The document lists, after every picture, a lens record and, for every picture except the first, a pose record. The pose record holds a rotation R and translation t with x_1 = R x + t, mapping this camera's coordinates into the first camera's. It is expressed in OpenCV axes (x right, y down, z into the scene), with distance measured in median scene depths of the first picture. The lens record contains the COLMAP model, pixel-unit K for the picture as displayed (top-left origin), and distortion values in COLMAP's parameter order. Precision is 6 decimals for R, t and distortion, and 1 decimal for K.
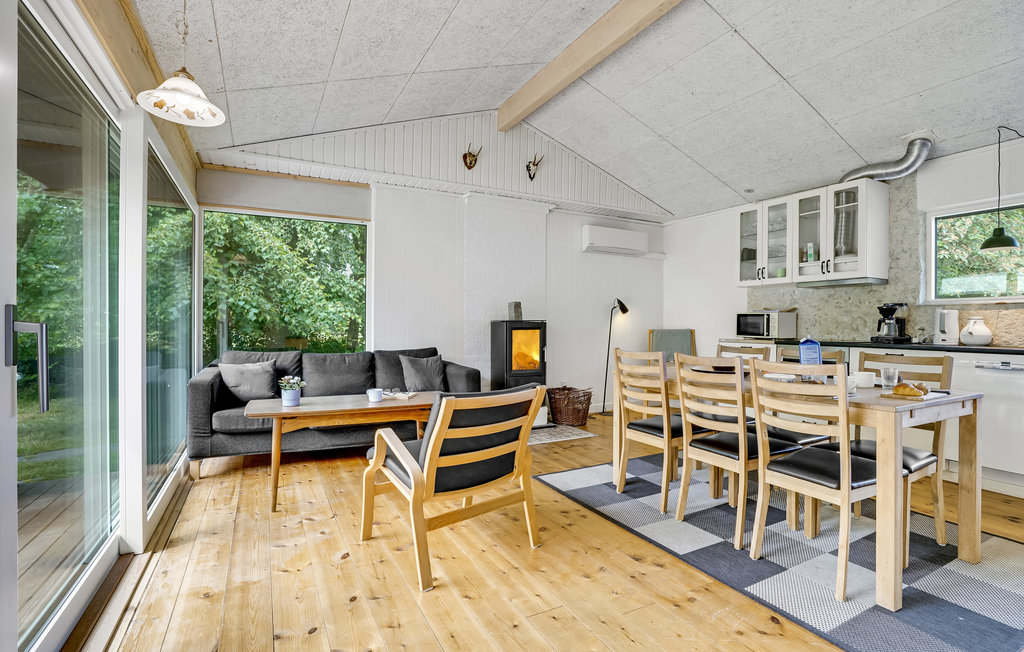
lens RADIAL K [[476.8, 0, 512.0], [0, 476.8, 326.0], [0, 0, 1]] dist [-0.053965, 0.023668]
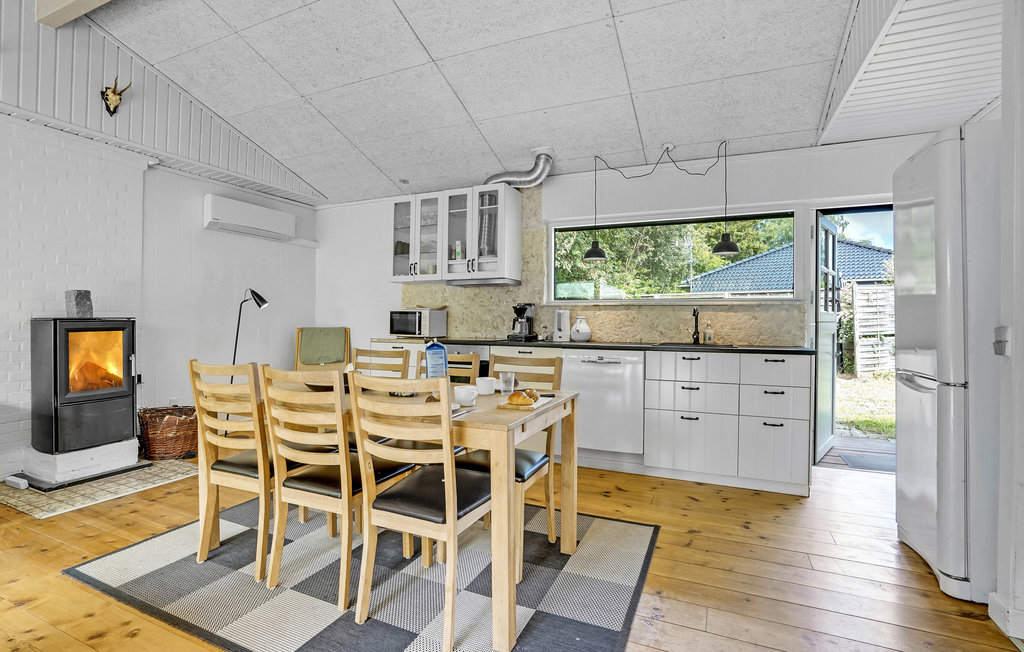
lens RADIAL K [[476.8, 0, 512.0], [0, 476.8, 326.0], [0, 0, 1]] dist [-0.053965, 0.023668]
pose [[0.791383, -0.007267, 0.611277, 0.105414], [0.000564, 0.999938, 0.011157, -0.007458], [-0.611320, -0.008484, 0.791338, 0.124018]]
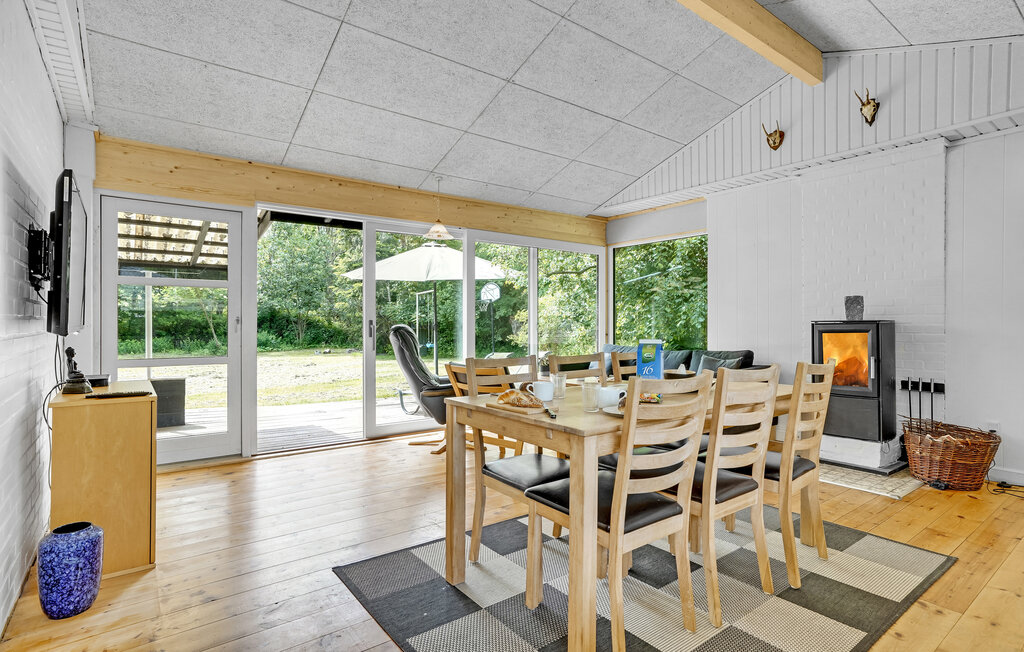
lens RADIAL K [[513.9, 0, 512.0], [0, 513.9, 326.0], [0, 0, 1]] dist [0.000766, 0.000114]
pose [[0.166956, 0.000034, -0.985964, 0.849622], [-0.002683, 0.999996, -0.000420, -0.001346], [0.985961, 0.002716, 0.166956, 0.394323]]
